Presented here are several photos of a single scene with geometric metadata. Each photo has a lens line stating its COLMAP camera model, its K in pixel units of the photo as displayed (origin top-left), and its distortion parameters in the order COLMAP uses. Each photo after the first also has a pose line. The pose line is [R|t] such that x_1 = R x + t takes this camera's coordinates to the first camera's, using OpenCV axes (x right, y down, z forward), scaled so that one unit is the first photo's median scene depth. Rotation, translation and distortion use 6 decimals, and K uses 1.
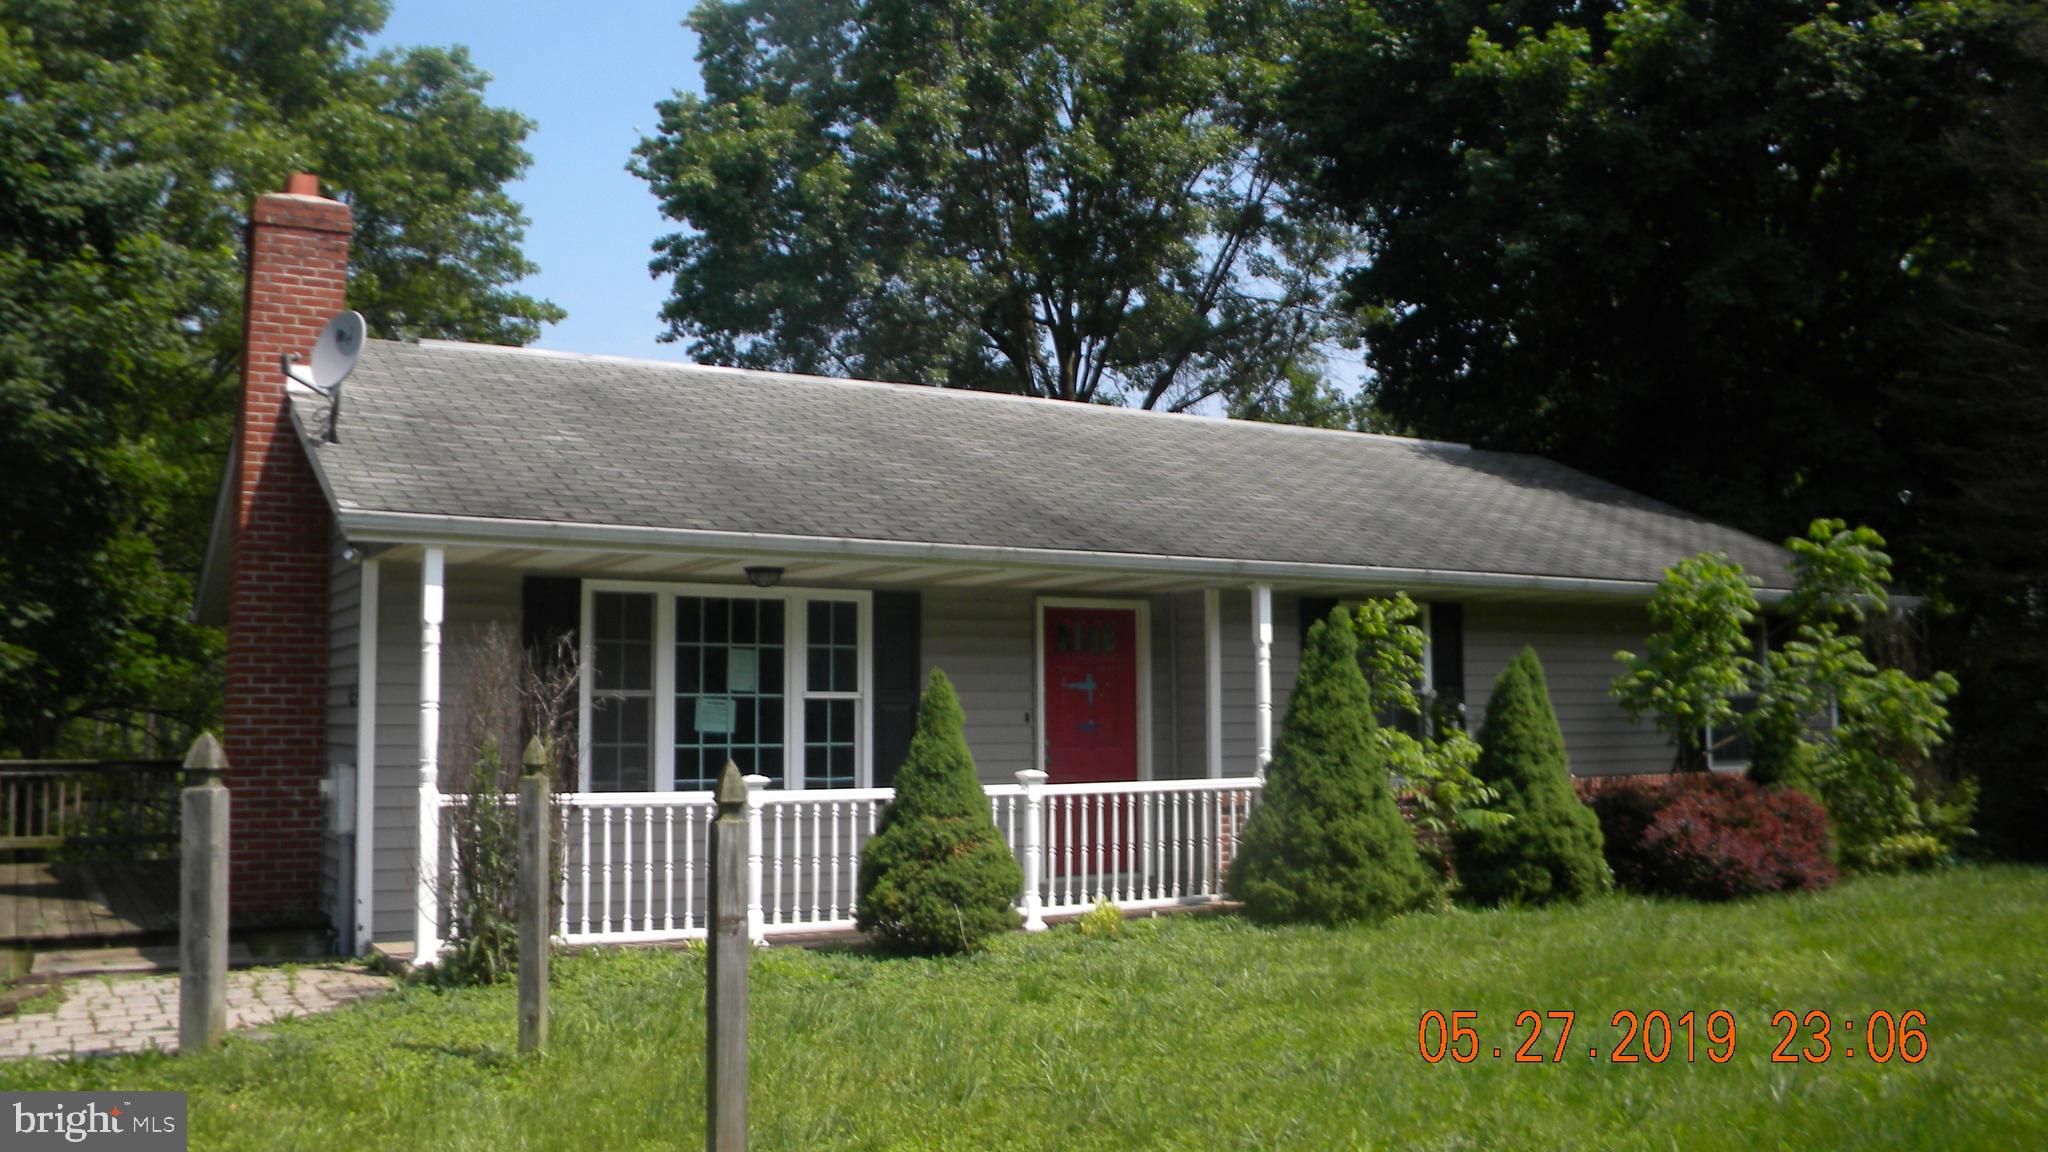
lens RADIAL K [[1840.3, 0, 1023.5], [0, 1840.3, 520.4], [0, 0, 1]] dist [-0.174734, 0.196593]
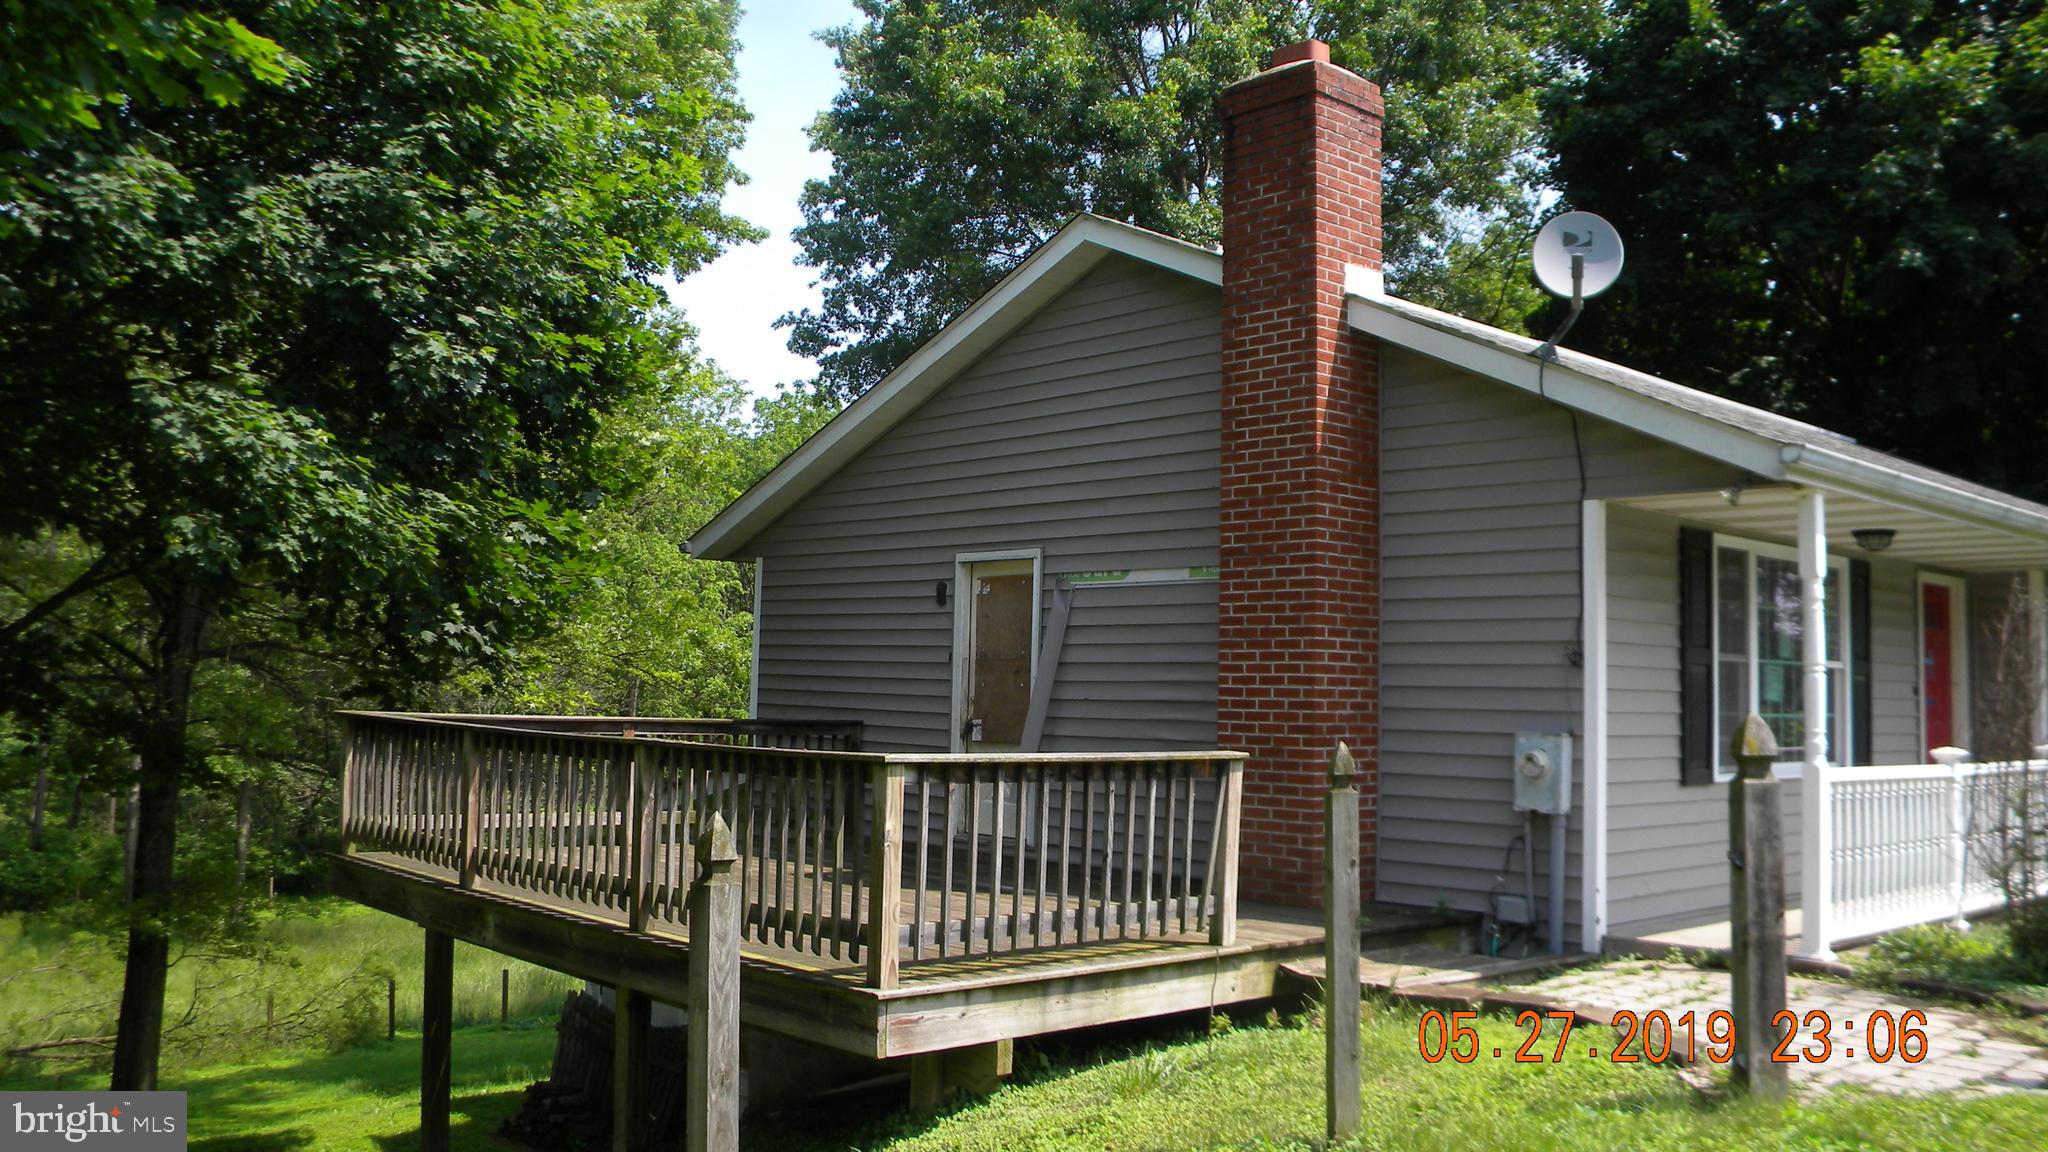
lens RADIAL K [[1840.3, 0, 1023.5], [0, 1840.3, 520.4], [0, 0, 1]] dist [-0.174734, 0.196593]
pose [[0.976585, 0.046693, 0.210004, -0.740408], [-0.049652, 0.998728, 0.008835, 0.035499], [-0.209325, -0.019055, 0.977661, 0.187219]]
